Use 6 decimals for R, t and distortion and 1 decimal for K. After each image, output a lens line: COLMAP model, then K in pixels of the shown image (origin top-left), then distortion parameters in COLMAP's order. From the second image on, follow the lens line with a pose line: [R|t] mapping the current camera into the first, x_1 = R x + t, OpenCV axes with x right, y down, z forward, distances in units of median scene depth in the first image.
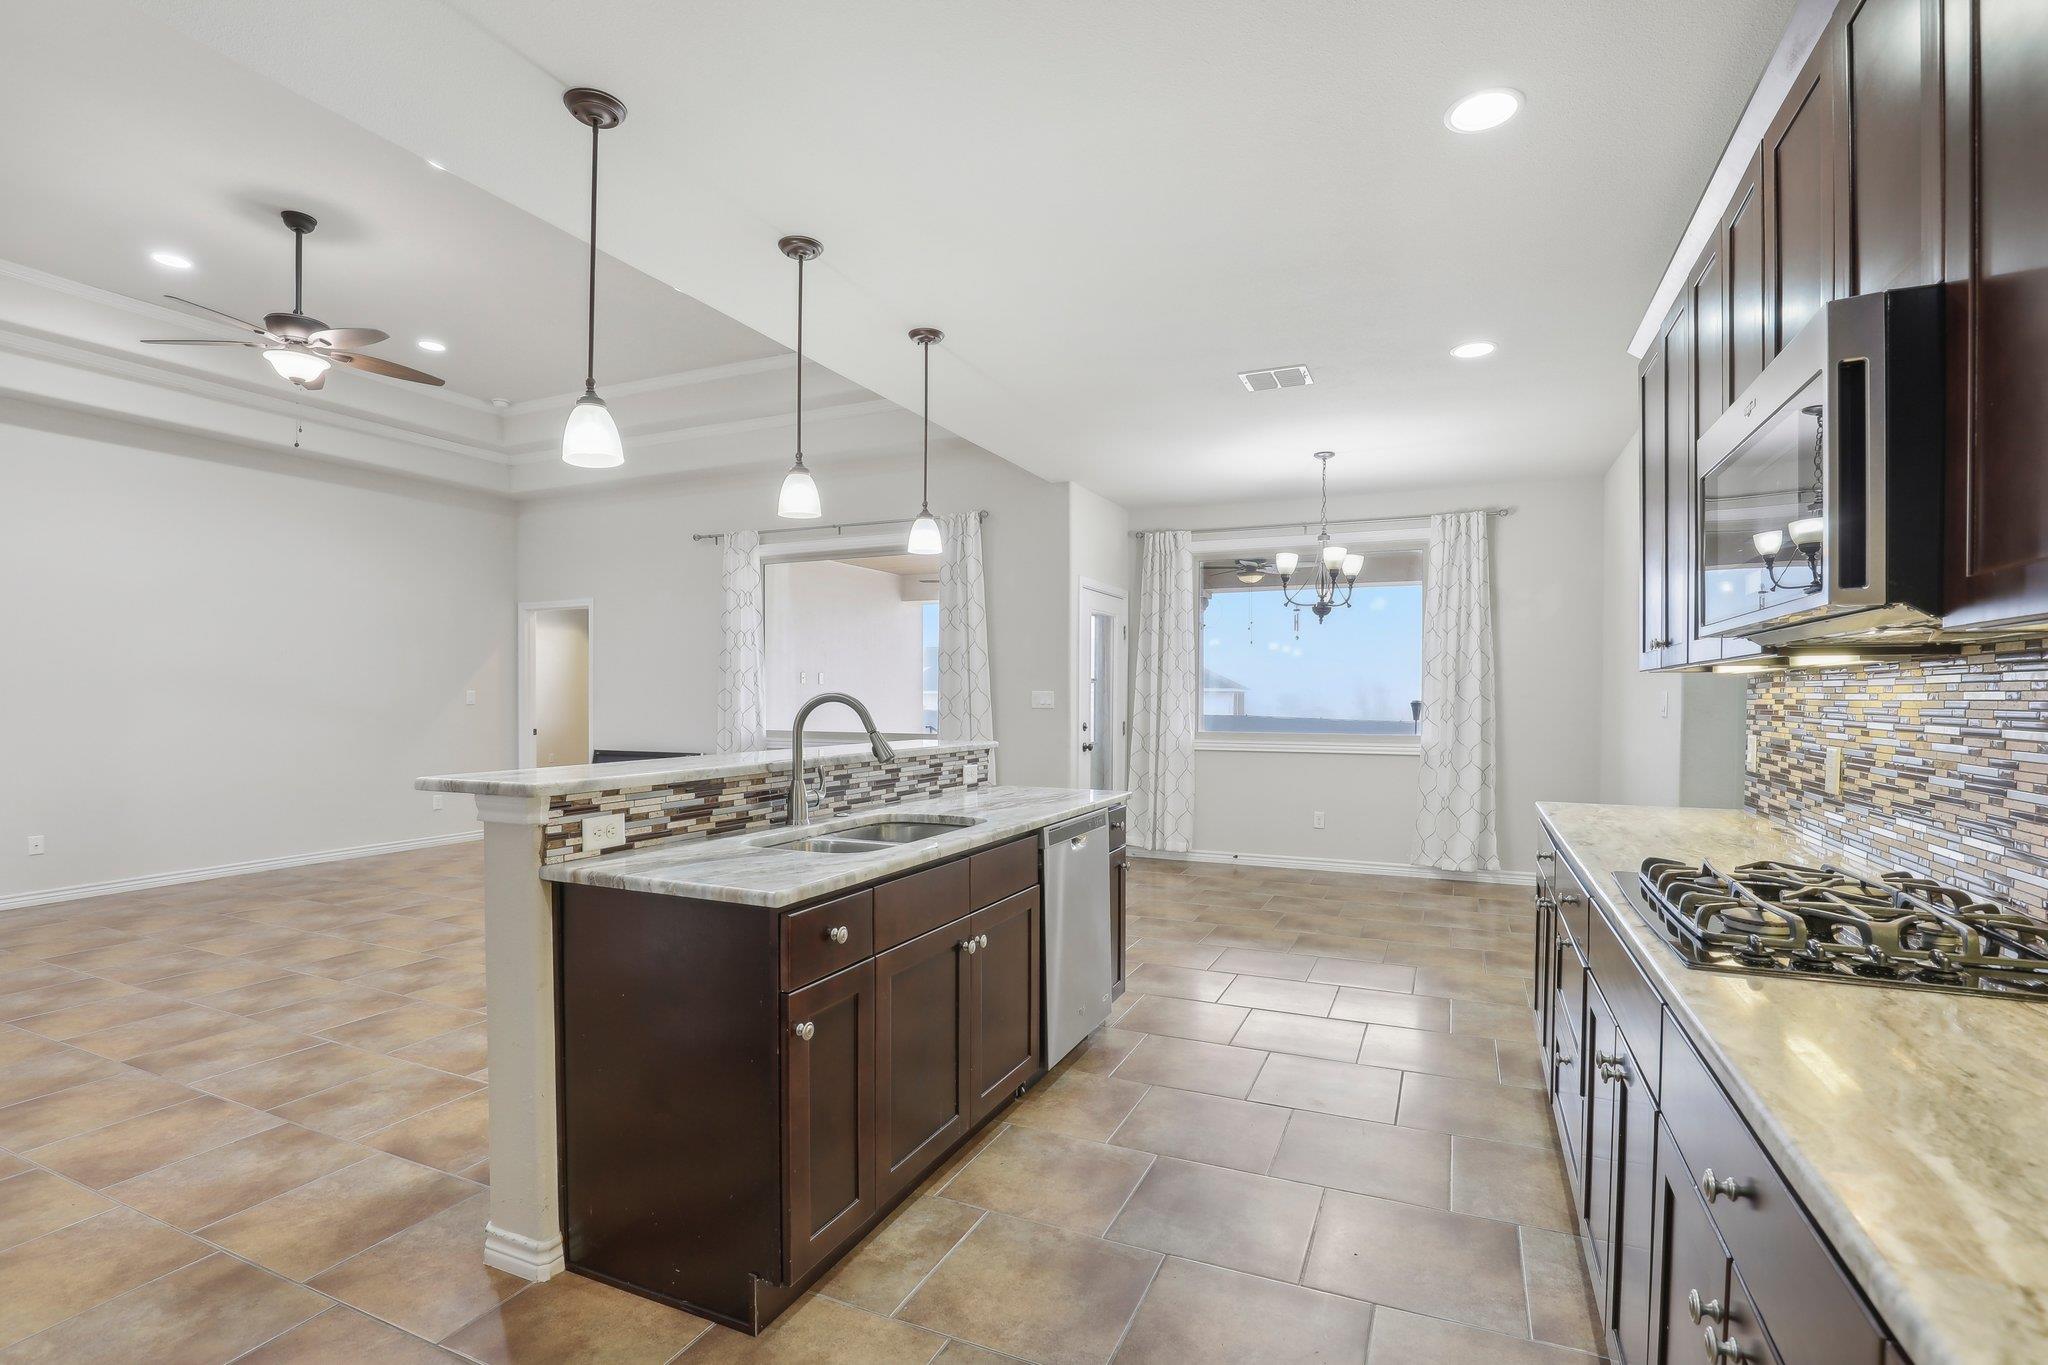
lens RADIAL K [[933.9, 0, 1040.3], [0, 933.9, 700.5], [0, 0, 1]] dist [-0.027569, 0.002990]
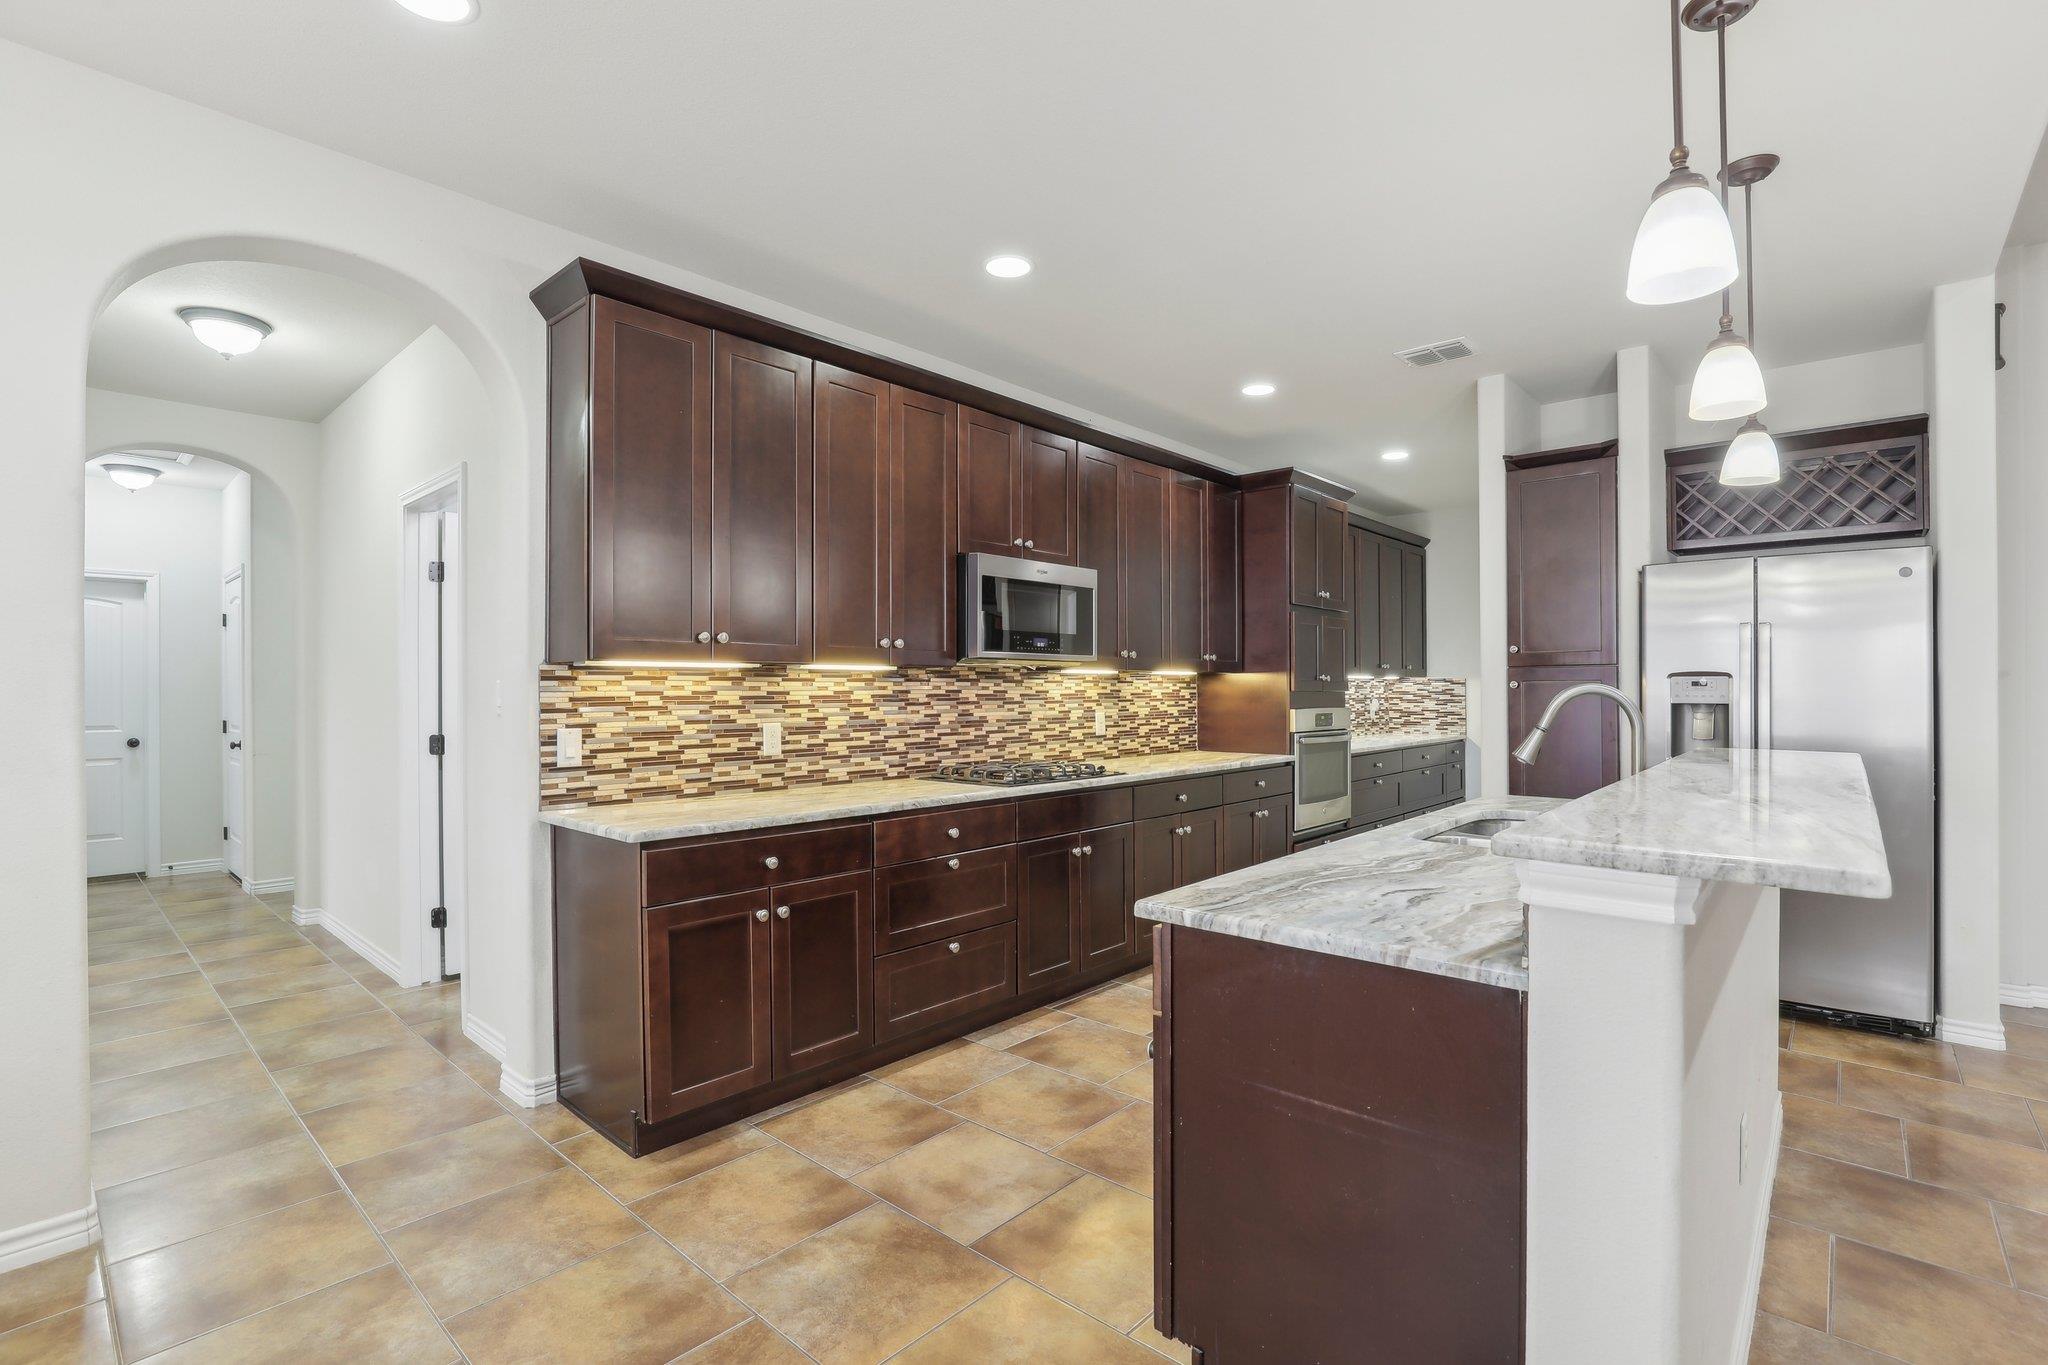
lens RADIAL K [[933.9, 0, 1021.2], [0, 933.9, 688.1], [0, 0, 1]] dist [-0.027569, 0.002990]
pose [[-0.949814, 0.001542, 0.312812, 0.024485], [0.004137, 0.999962, 0.007633, -0.013265], [-0.312788, 0.008544, -0.949784, 2.116618]]
